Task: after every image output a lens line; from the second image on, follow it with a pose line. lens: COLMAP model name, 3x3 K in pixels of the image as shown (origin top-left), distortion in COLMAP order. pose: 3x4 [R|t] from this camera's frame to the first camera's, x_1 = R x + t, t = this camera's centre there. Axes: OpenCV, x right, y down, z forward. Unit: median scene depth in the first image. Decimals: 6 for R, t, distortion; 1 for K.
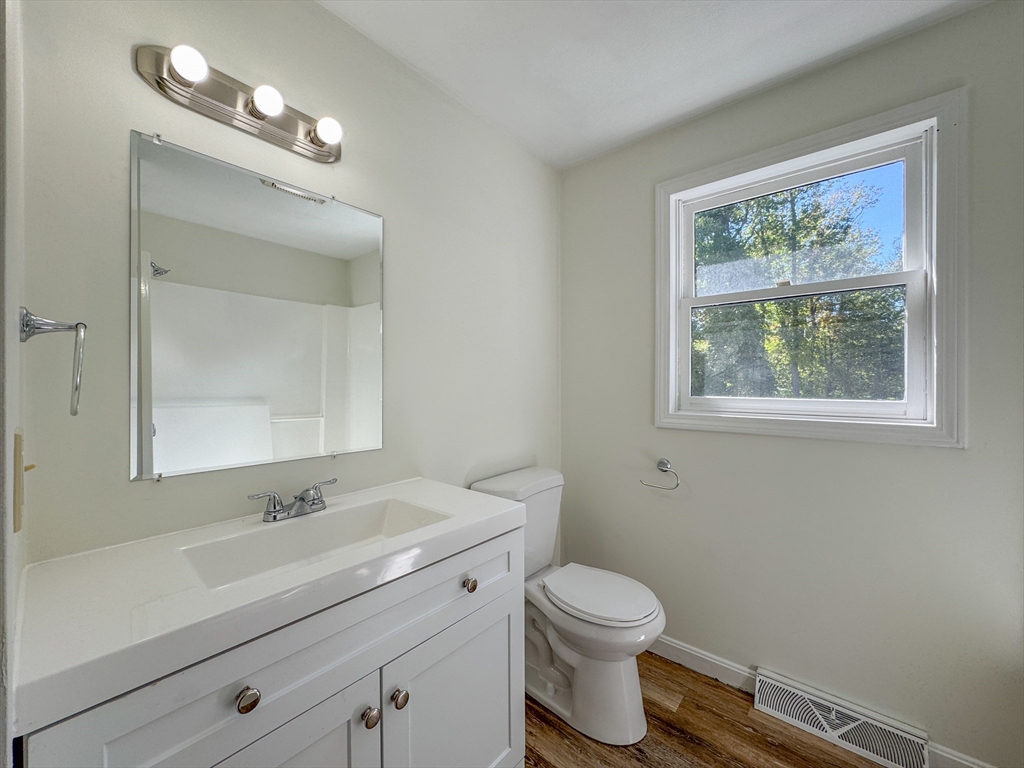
lens RADIAL K [[406.7, 0, 512.9], [0, 406.7, 381.8], [0, 0, 1]] dist [-0.003162, -0.000307]
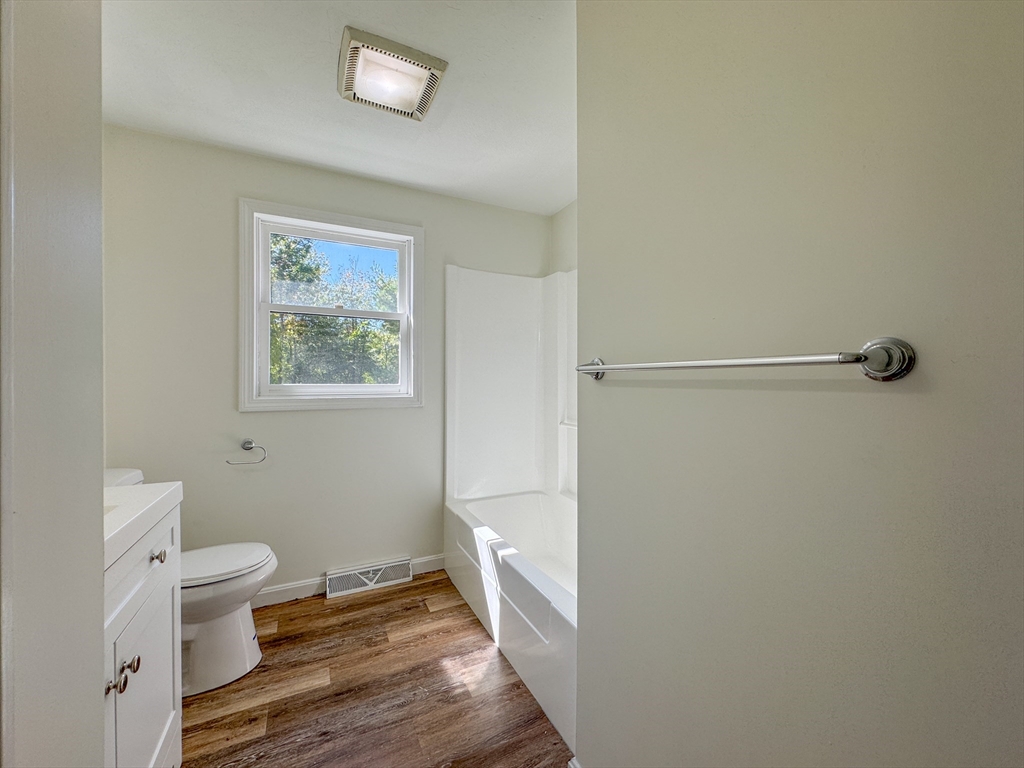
lens RADIAL K [[406.7, 0, 512.9], [0, 406.7, 381.8], [0, 0, 1]] dist [-0.003162, -0.000307]
pose [[0.392449, -0.005454, 0.919757, -0.443694], [-0.002468, 0.999973, 0.006983, 0.019506], [-0.919770, -0.005011, 0.392425, -0.162895]]
